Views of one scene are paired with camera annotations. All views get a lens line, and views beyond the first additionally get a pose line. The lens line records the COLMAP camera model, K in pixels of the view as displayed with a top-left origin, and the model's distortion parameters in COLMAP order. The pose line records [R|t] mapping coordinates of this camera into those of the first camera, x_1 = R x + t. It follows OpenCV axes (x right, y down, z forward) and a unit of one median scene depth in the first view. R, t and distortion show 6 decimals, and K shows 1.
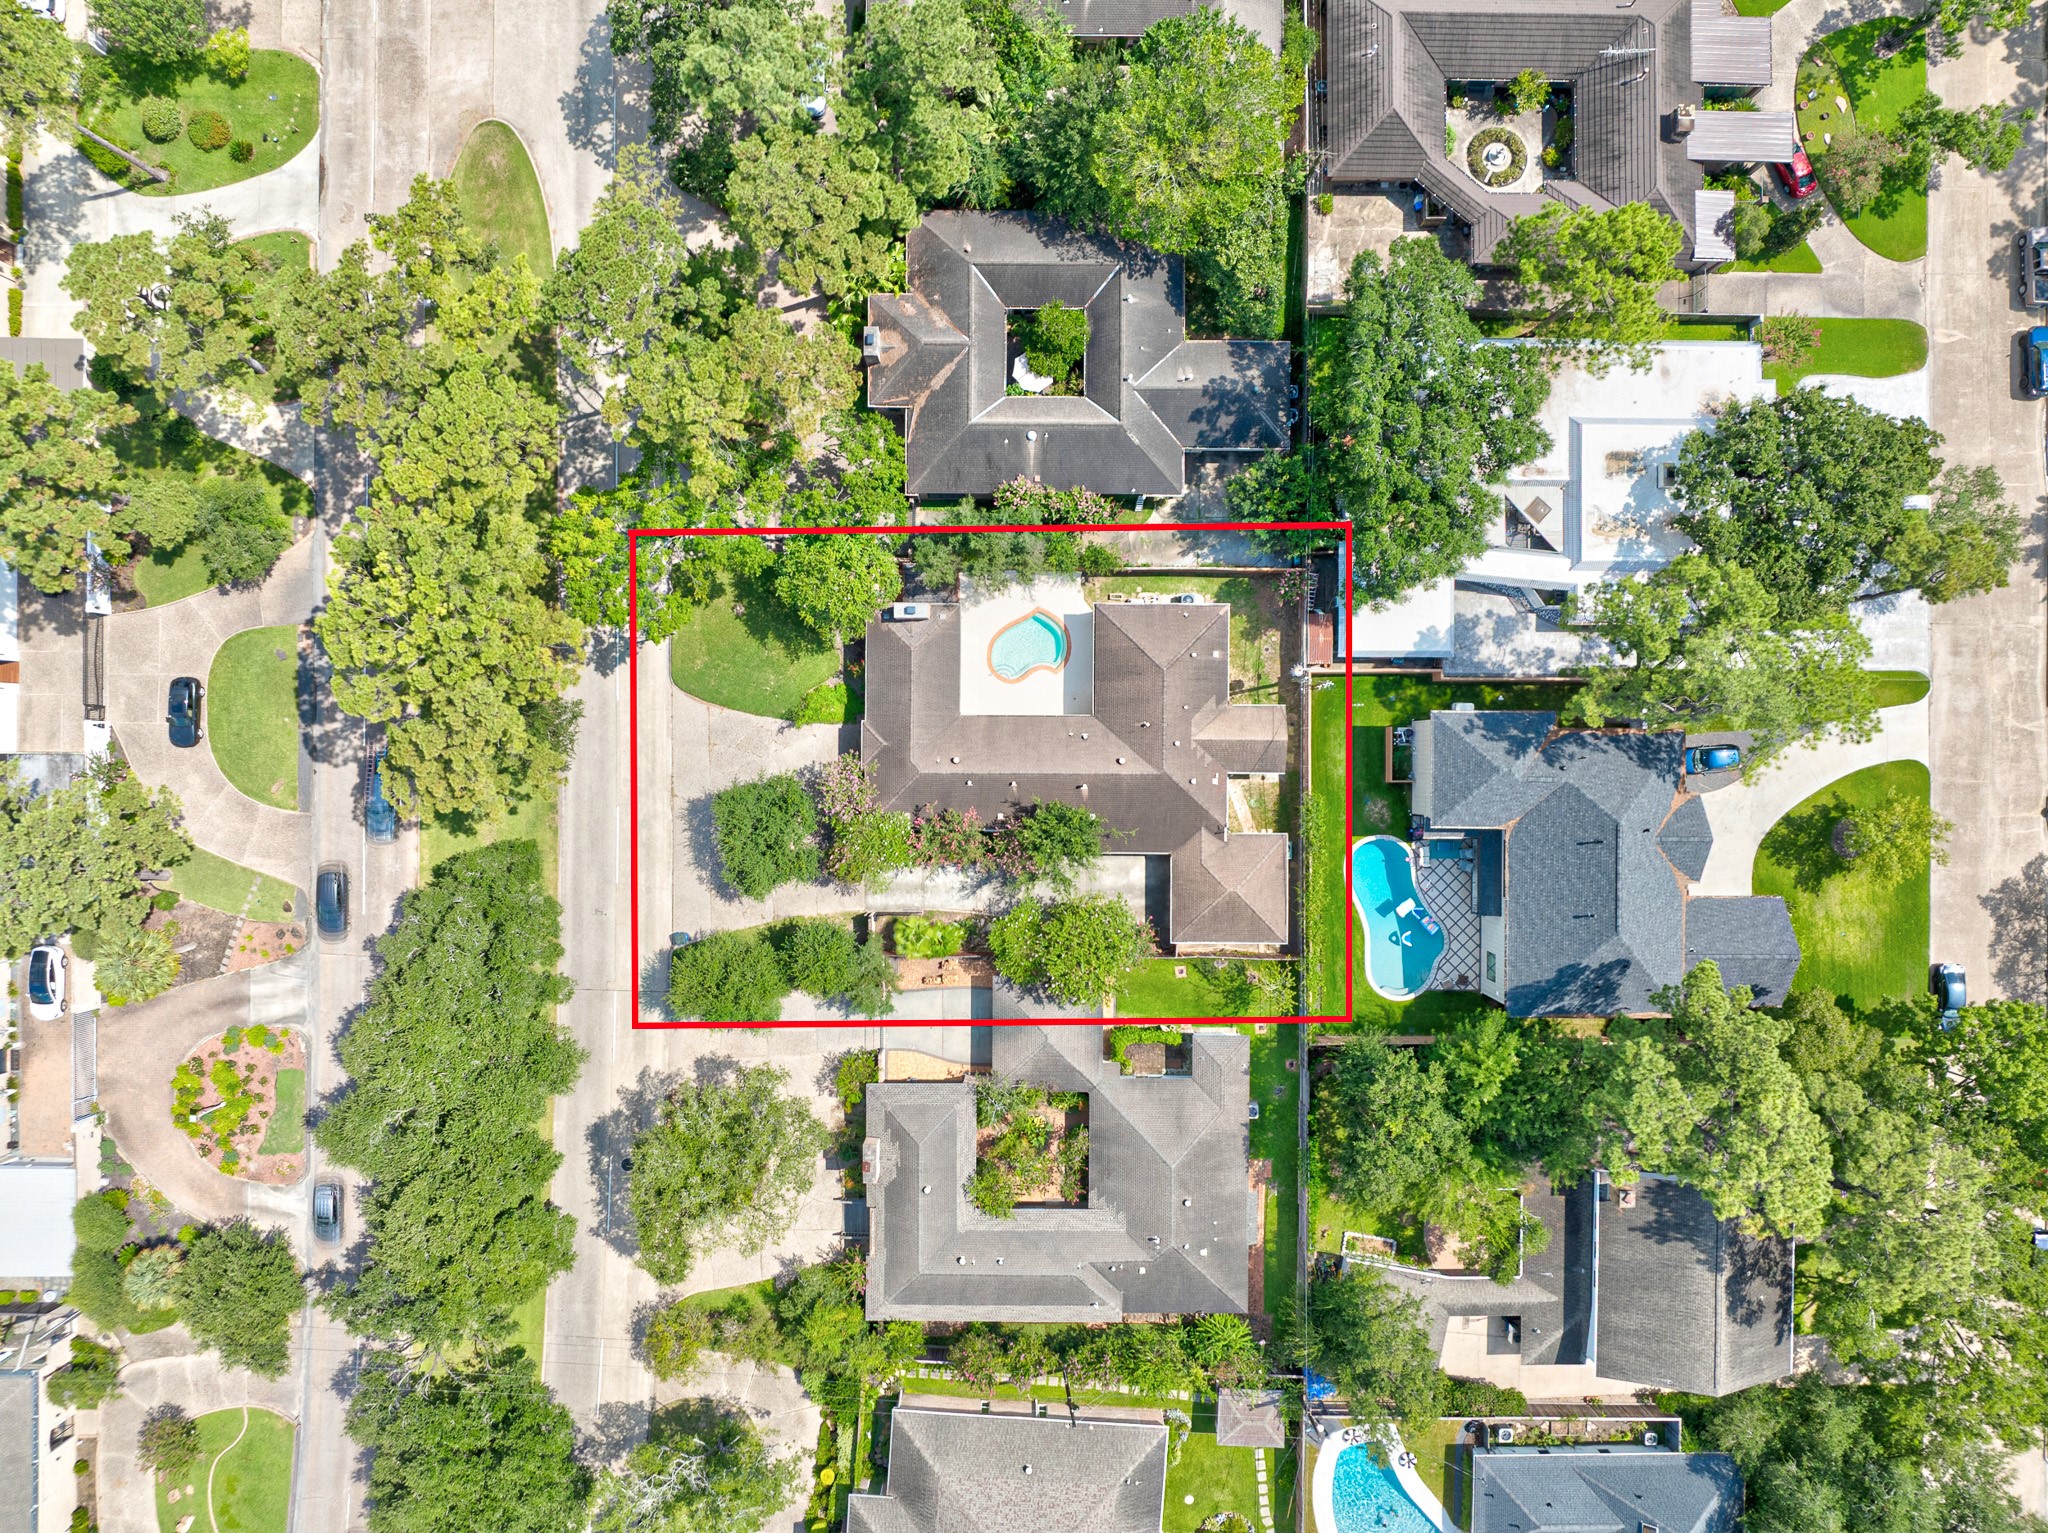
lens RADIAL K [[1434.2, 0, 1024.0], [0, 1434.2, 766.5], [0, 0, 1]] dist [-0.002762, -0.001332]
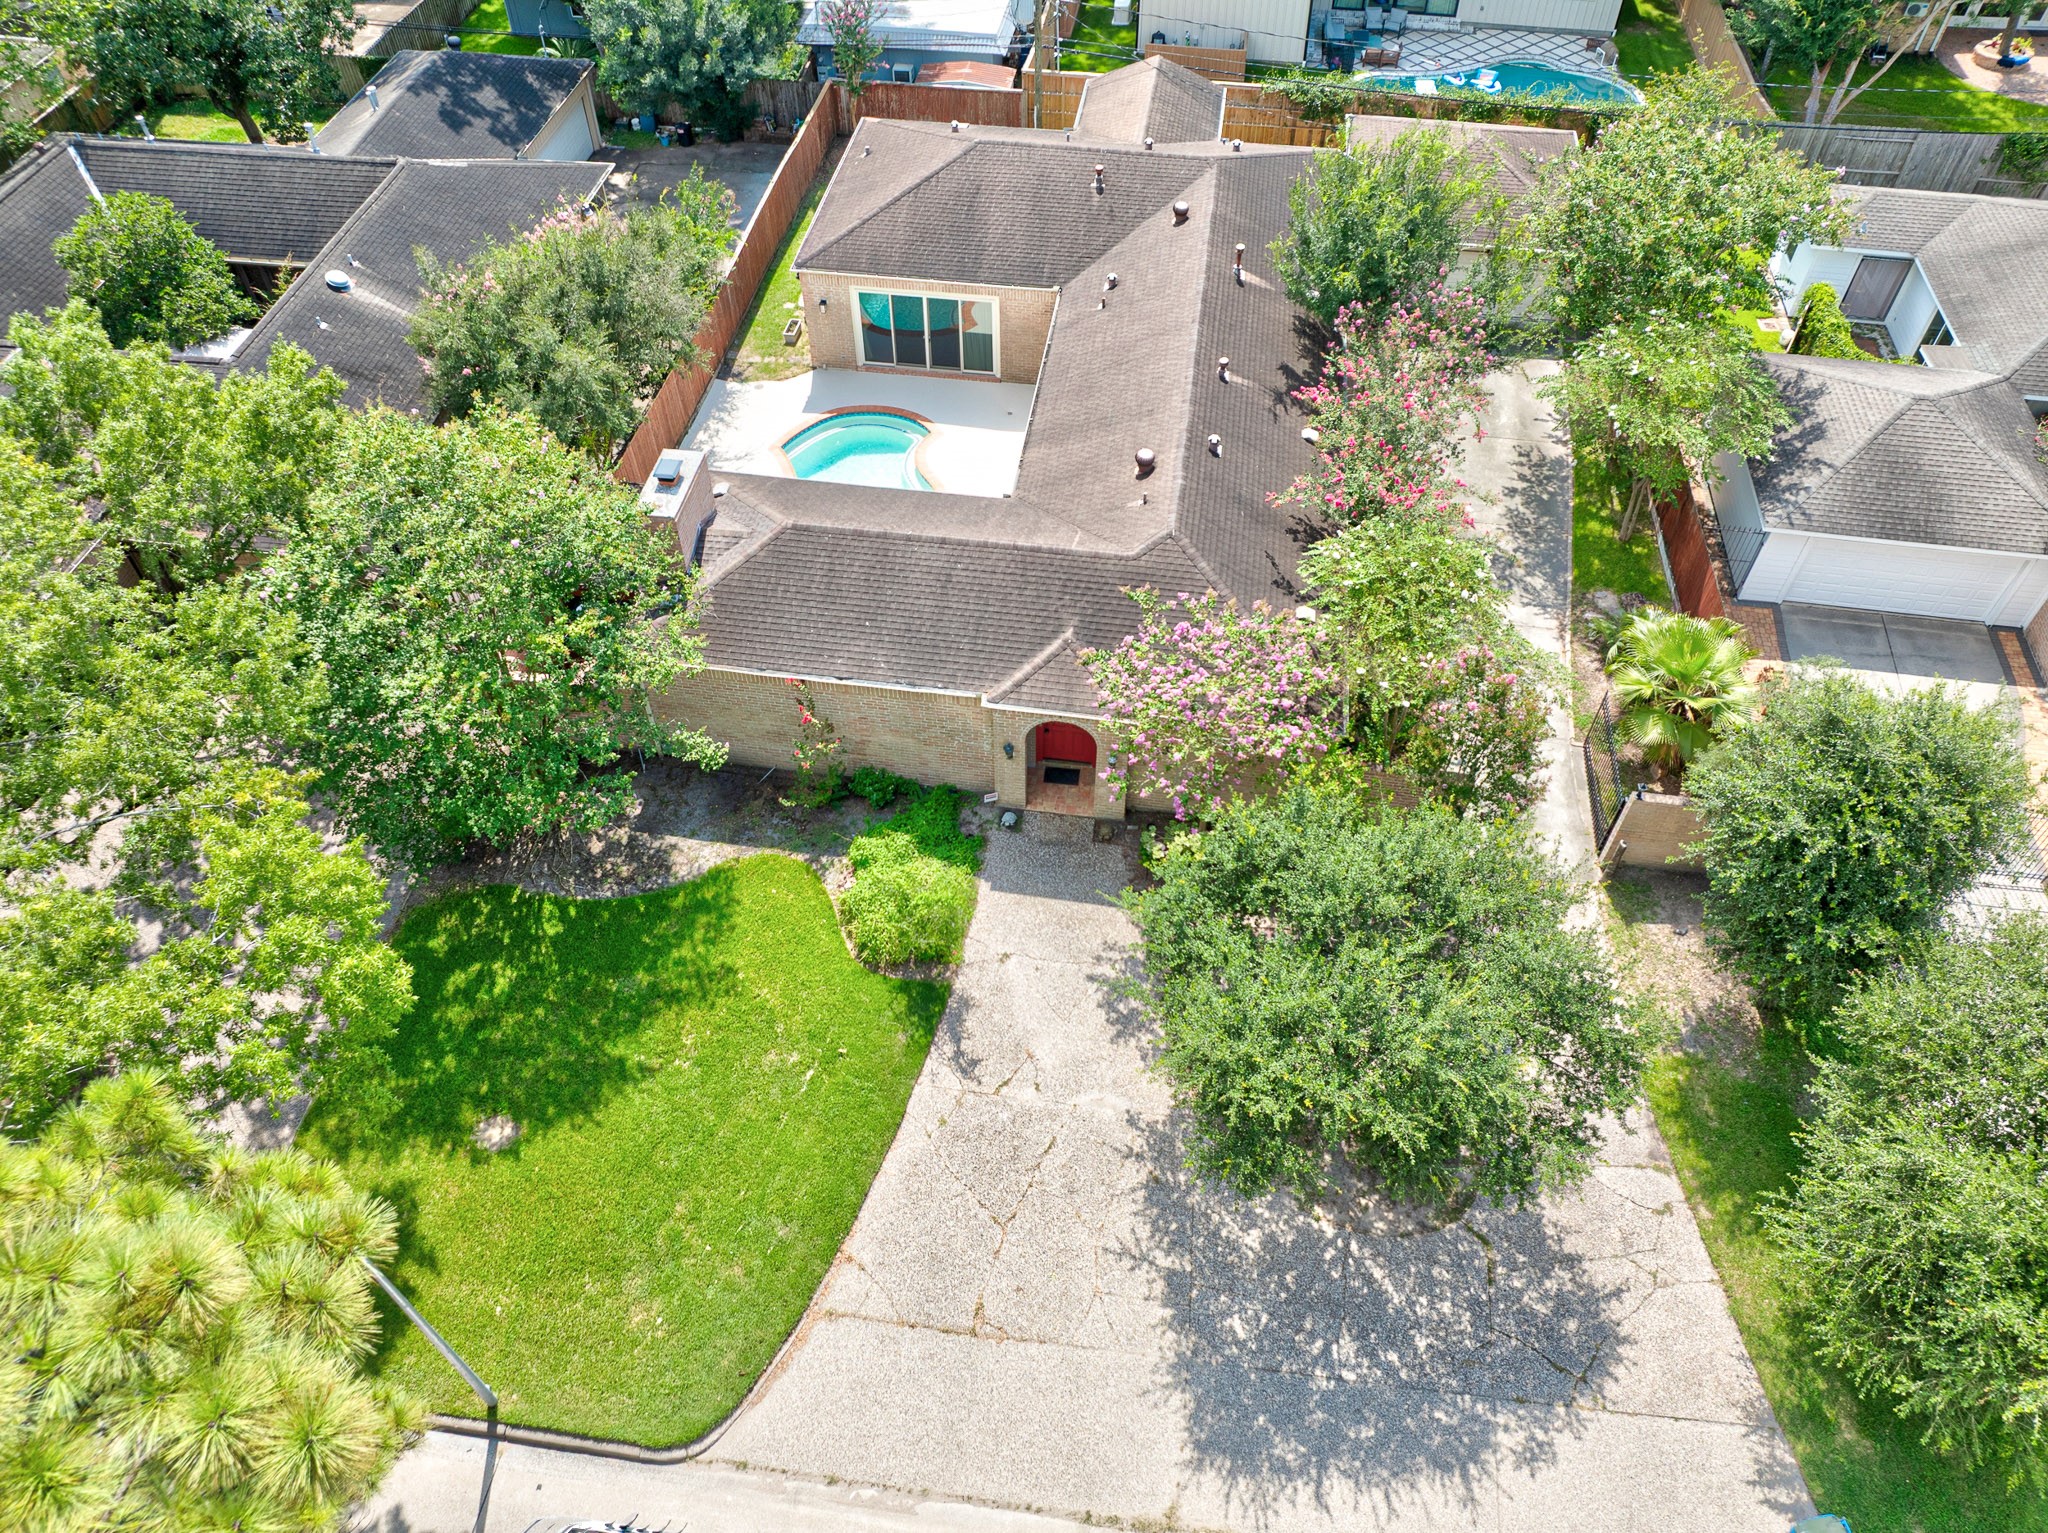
lens RADIAL K [[1434.2, 0, 1024.0], [0, 1434.2, 766.5], [0, 0, 1]] dist [-0.002762, -0.001332]
pose [[0.139363, -0.745357, 0.651936, -0.307926], [0.990241, 0.104850, -0.091807, 0.005051], [0.000074, 0.658368, 0.752696, 0.762501]]
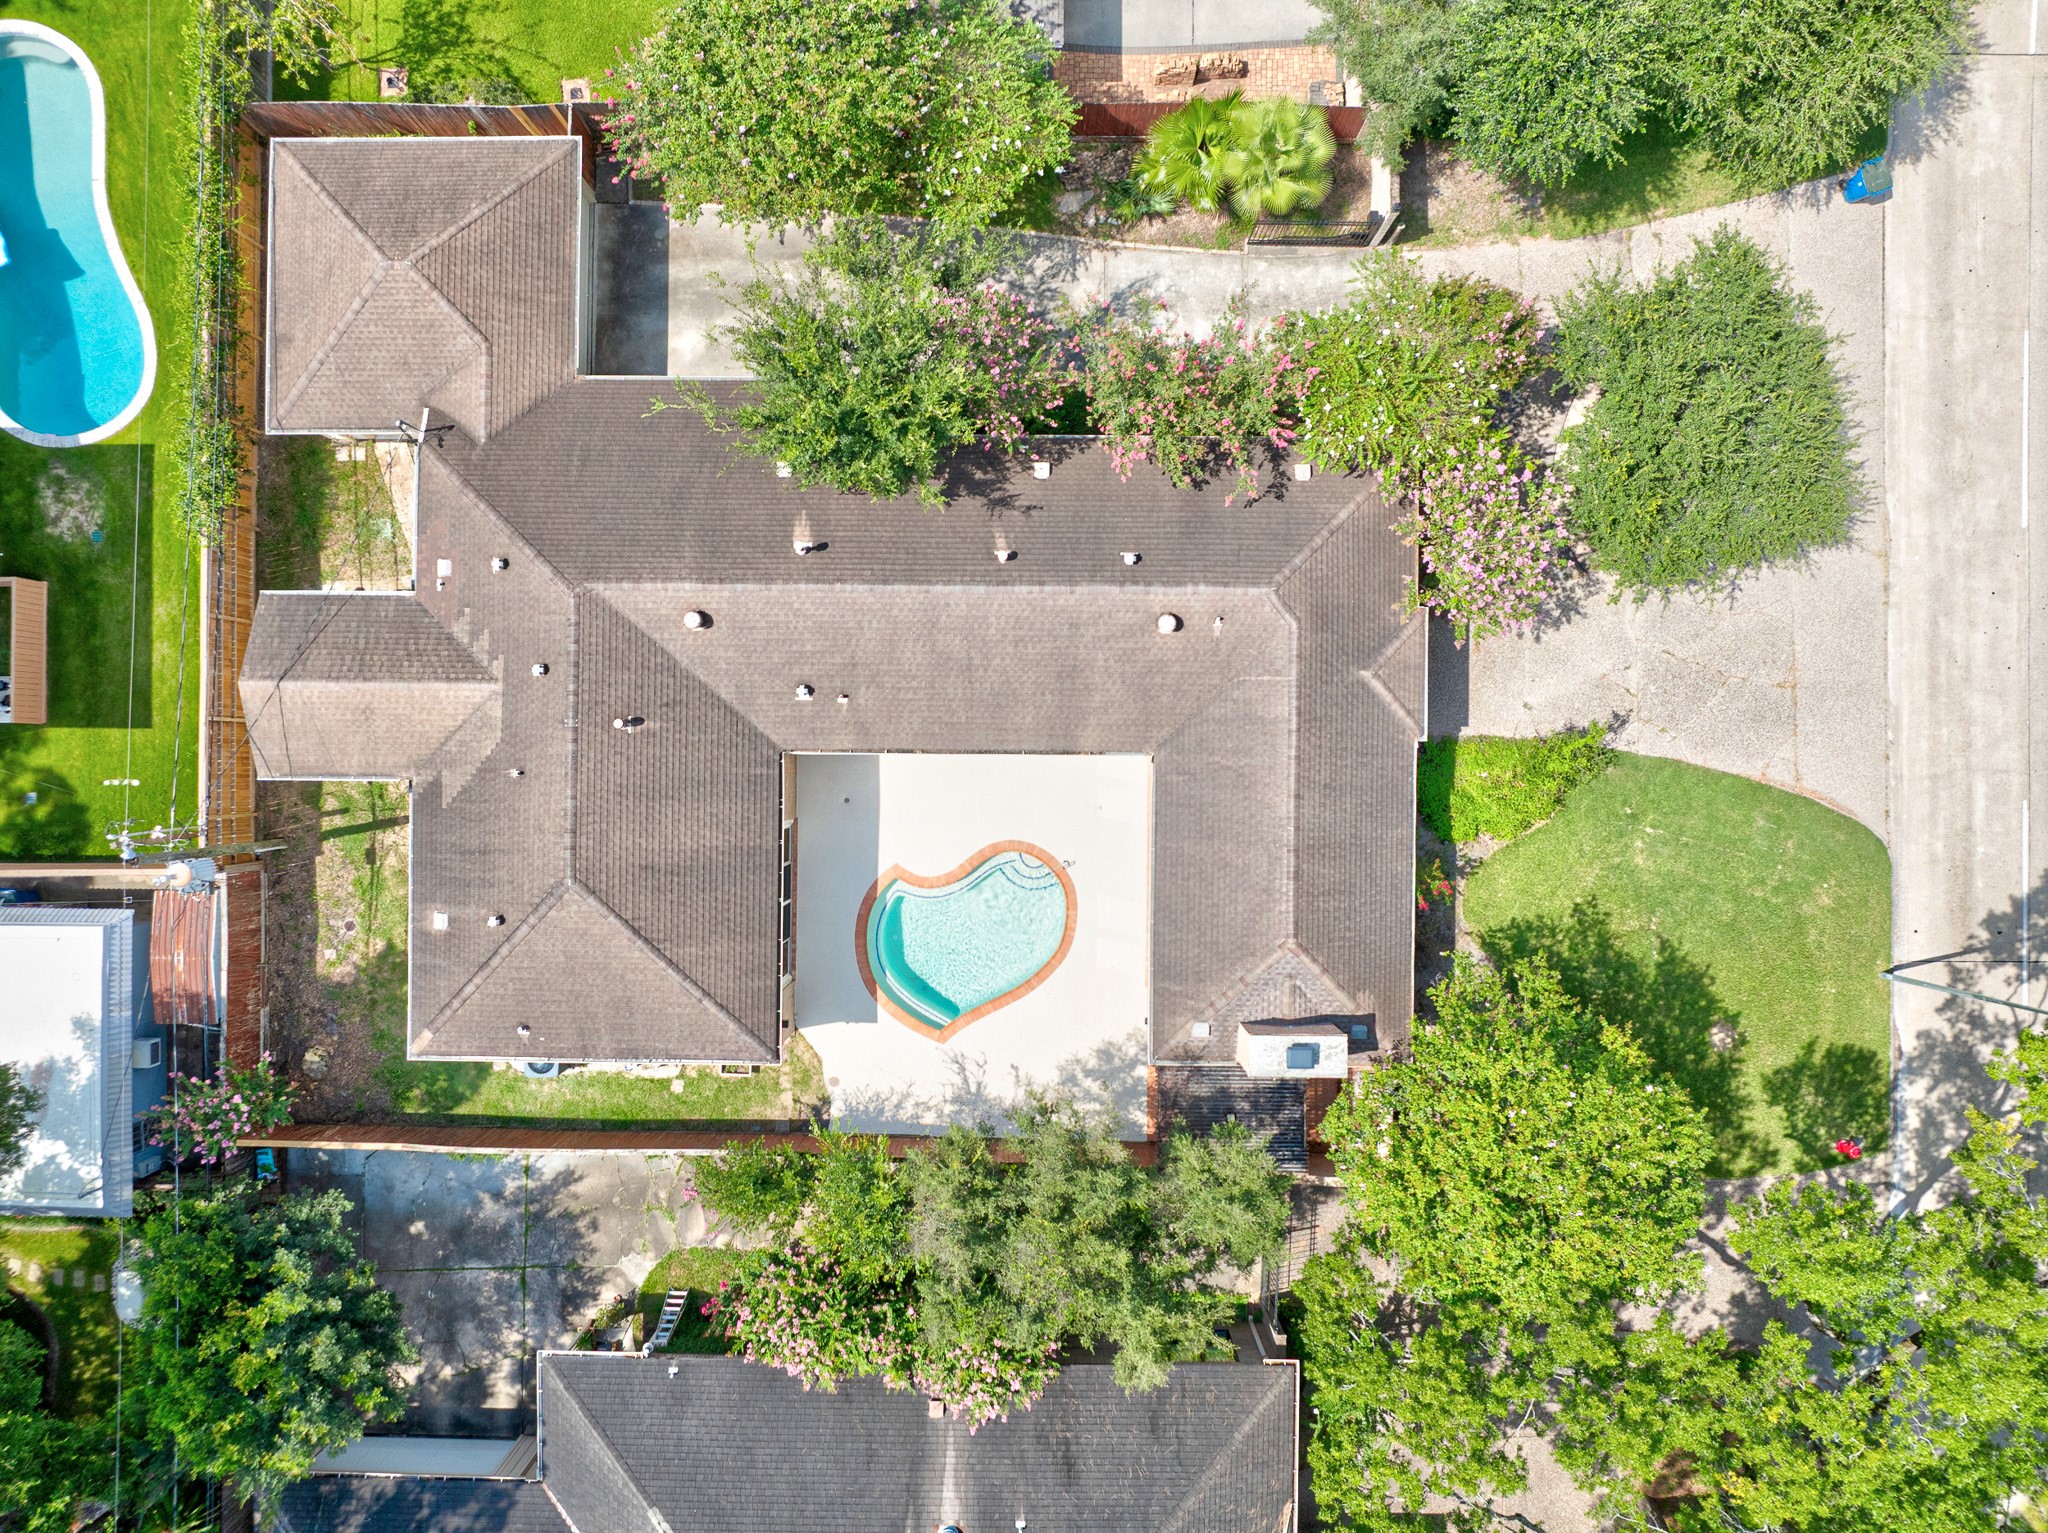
lens RADIAL K [[1434.2, 0, 1024.0], [0, 1434.2, 766.5], [0, 0, 1]] dist [-0.002762, -0.001332]
pose [[-0.999938, -0.003279, 0.010651, -0.015702], [0.003272, -0.999994, -0.000623, -0.037881], [0.010653, -0.000588, 0.999943, 0.623258]]
